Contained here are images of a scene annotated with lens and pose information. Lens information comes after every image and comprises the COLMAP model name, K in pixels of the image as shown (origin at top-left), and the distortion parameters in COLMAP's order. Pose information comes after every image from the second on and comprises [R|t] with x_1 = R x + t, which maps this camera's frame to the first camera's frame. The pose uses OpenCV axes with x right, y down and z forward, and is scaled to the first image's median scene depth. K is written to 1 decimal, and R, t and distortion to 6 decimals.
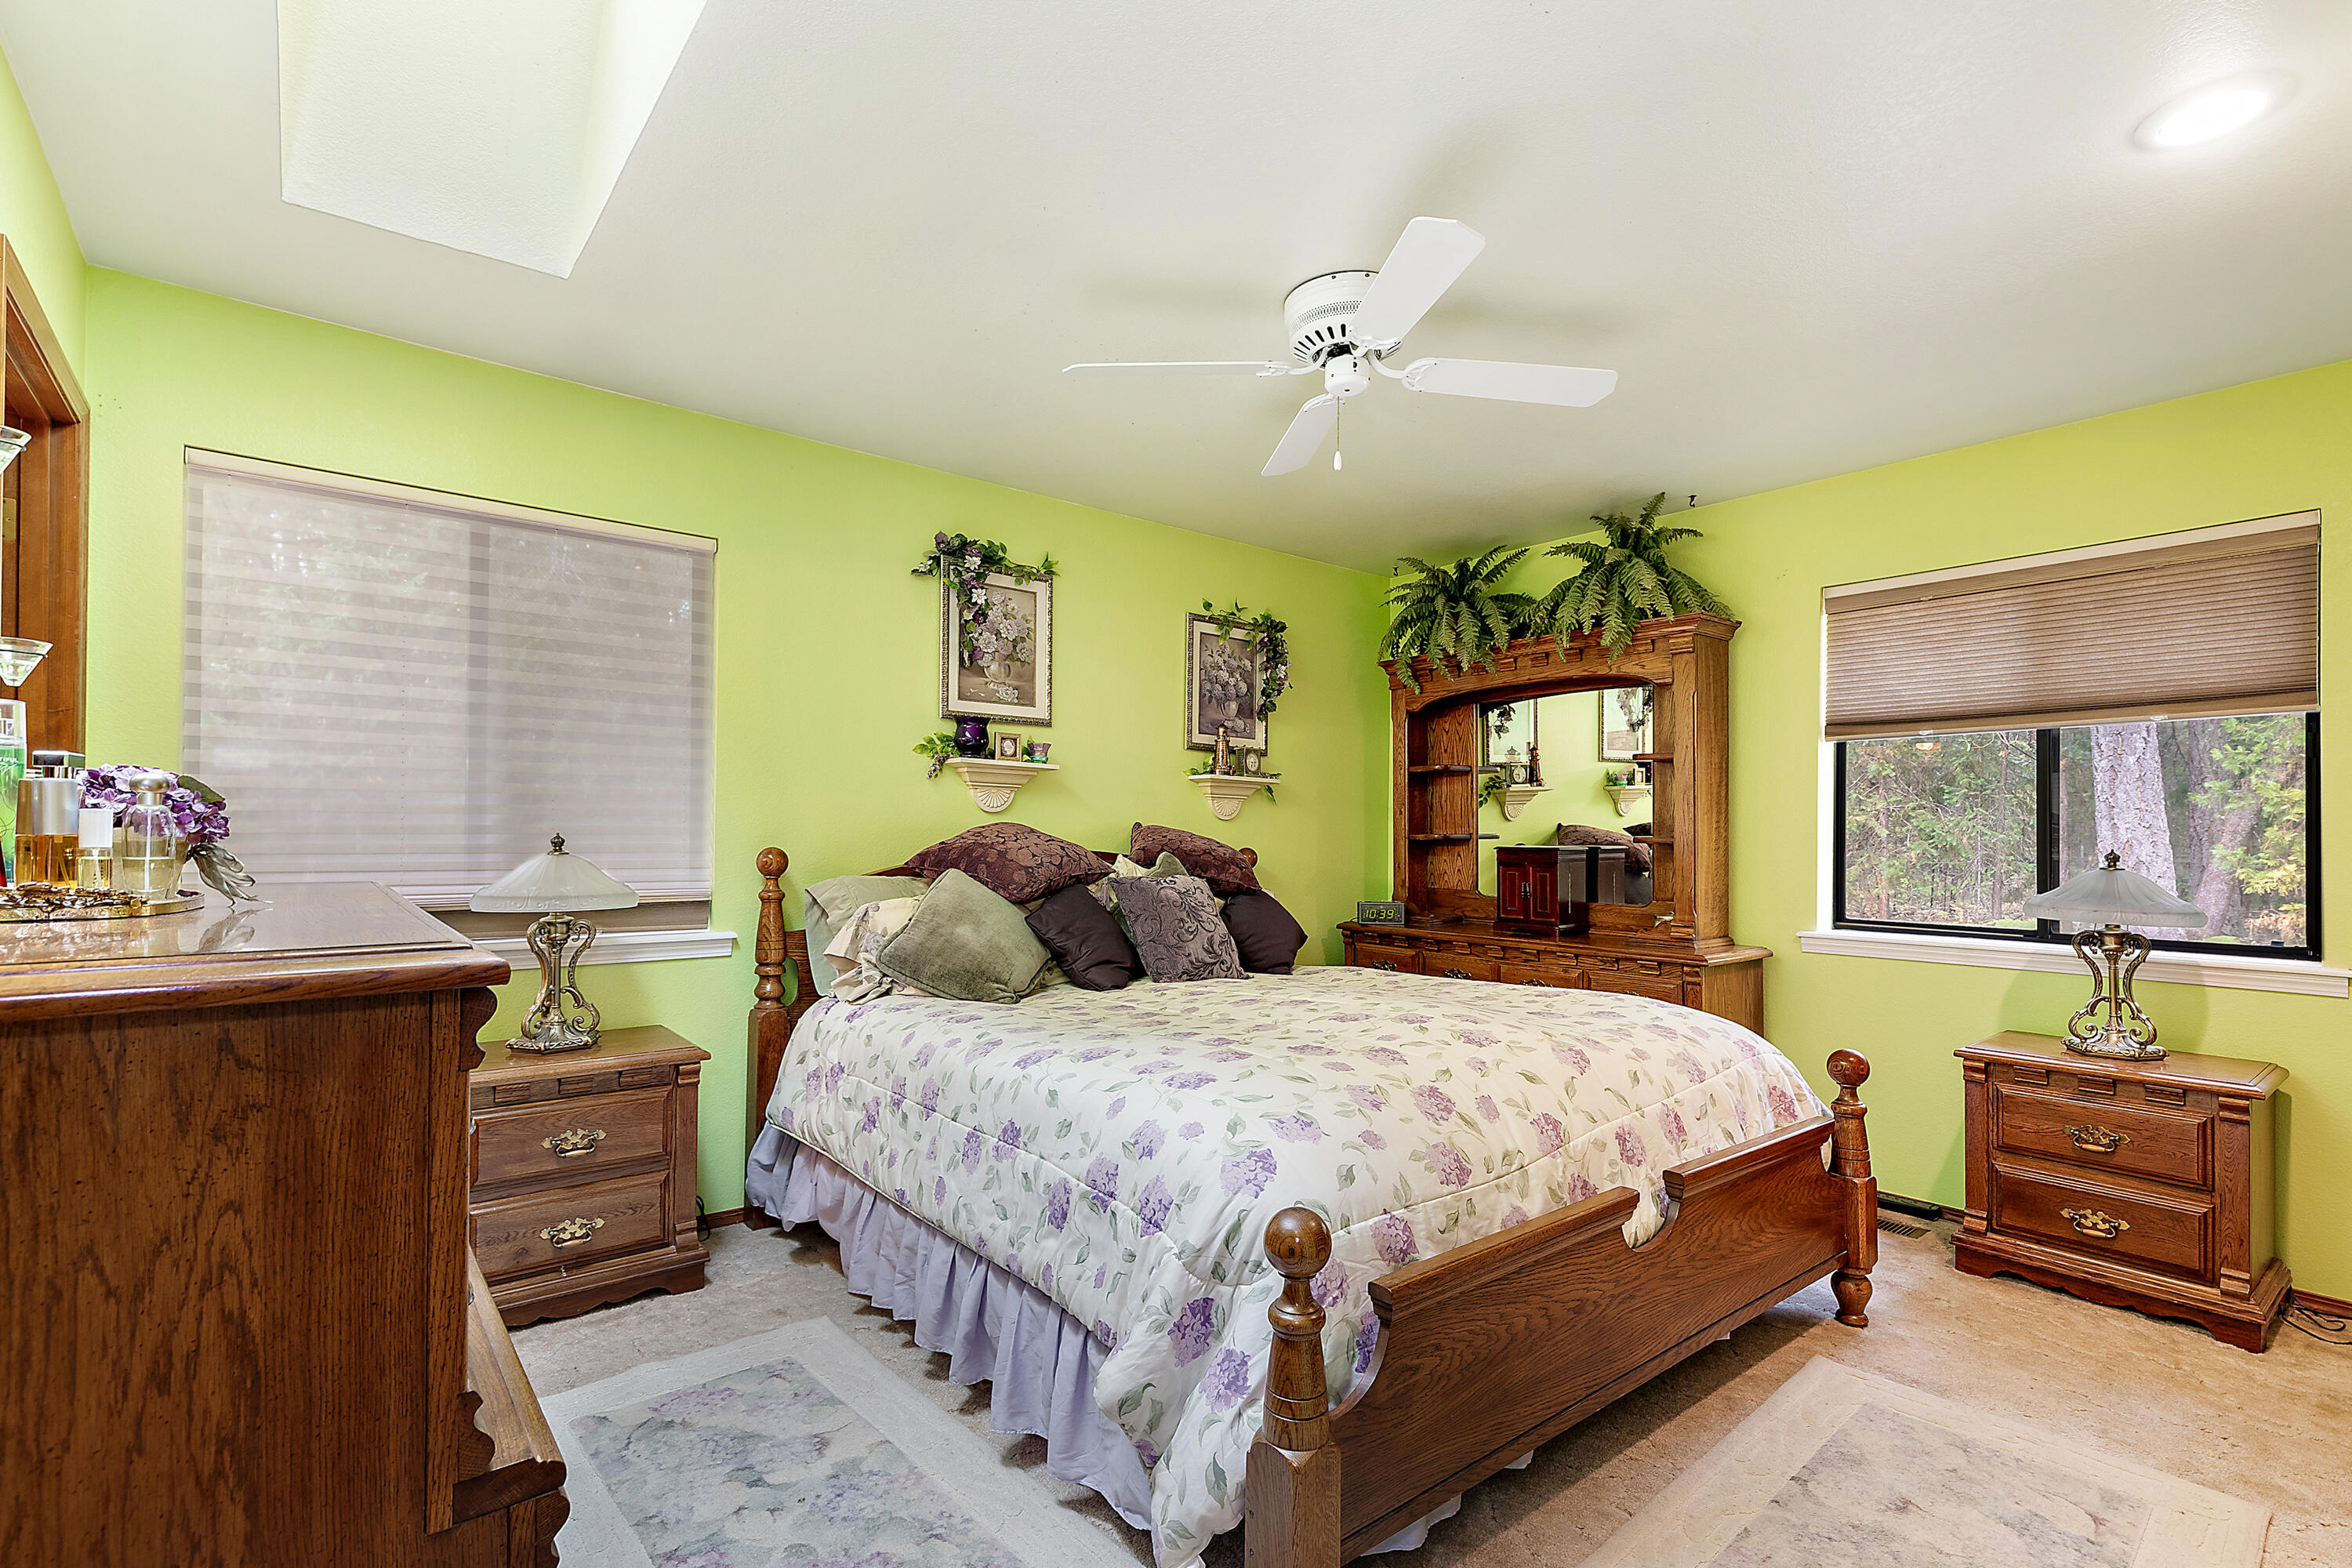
lens RADIAL K [[1086.3, 0, 1164.4], [0, 1086.3, 821.0], [0, 0, 1]] dist [0.009751, -0.002591]
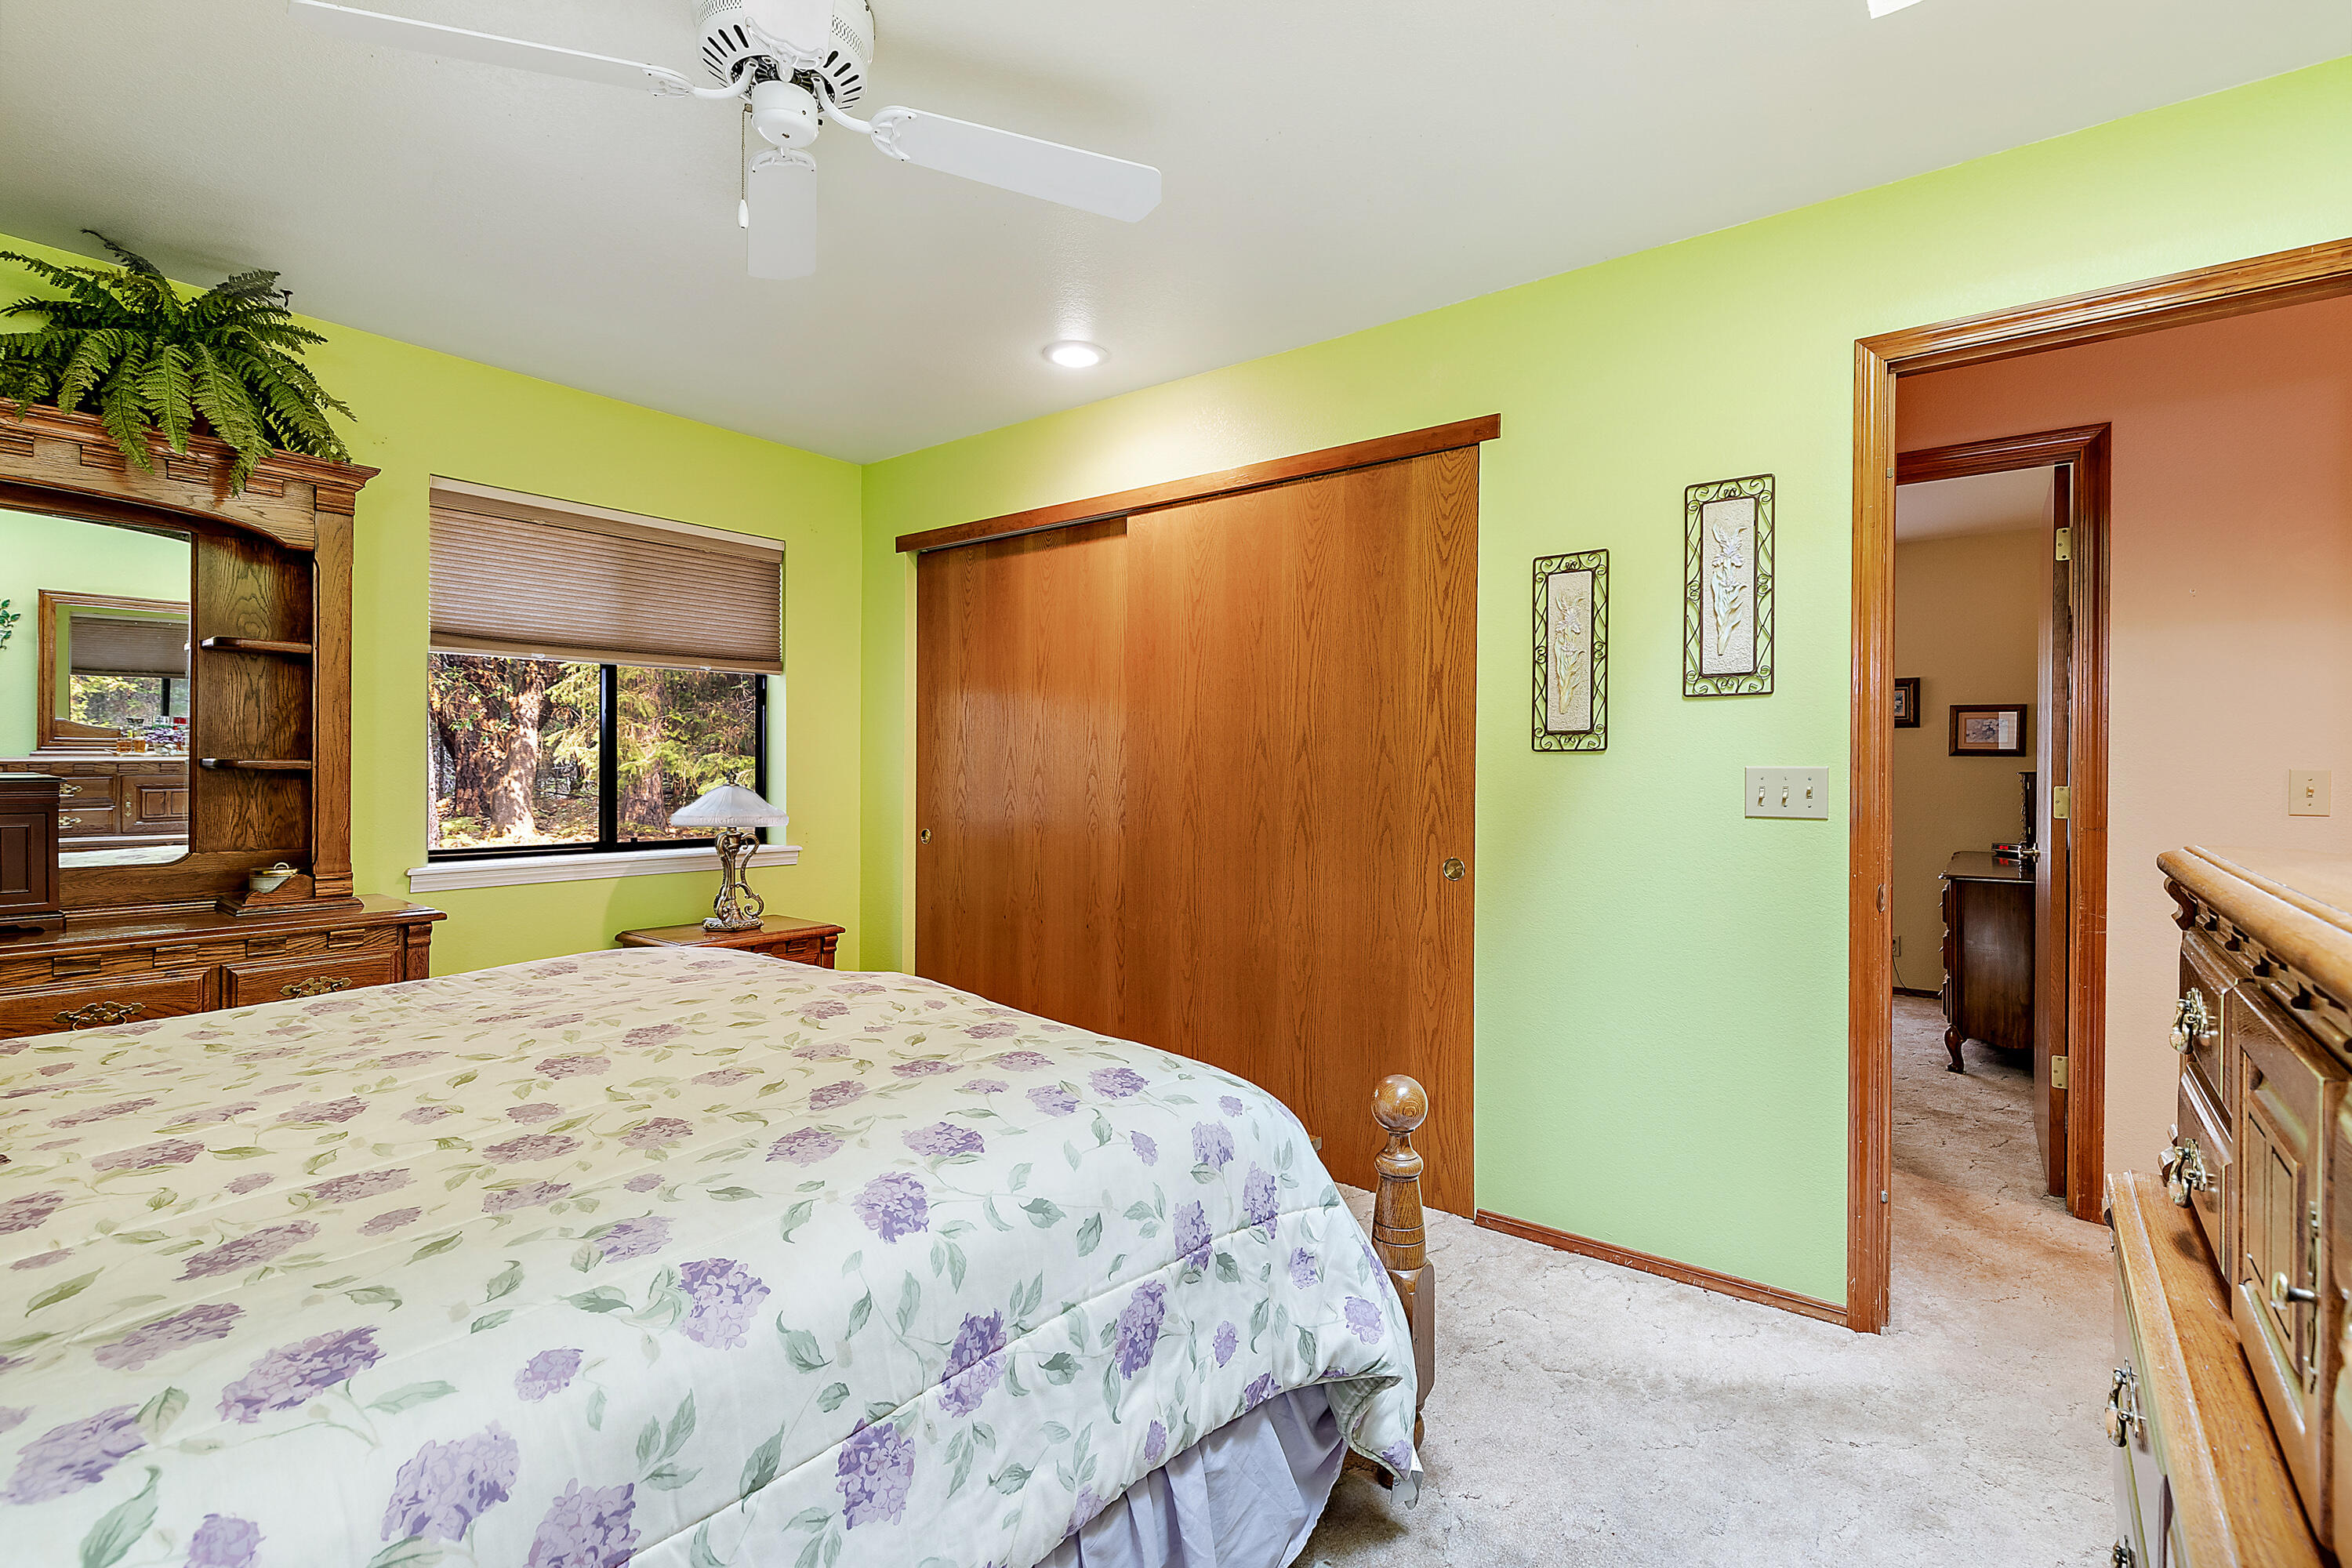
lens RADIAL K [[1086.3, 0, 1193.3], [0, 1086.3, 775.8], [0, 0, 1]] dist [0.009751, -0.002591]
pose [[-0.231798, -0.017886, 0.972599, -0.435360], [-0.018399, 0.999733, 0.014000, 0.004245], [-0.972590, -0.014650, -0.232066, 0.662774]]
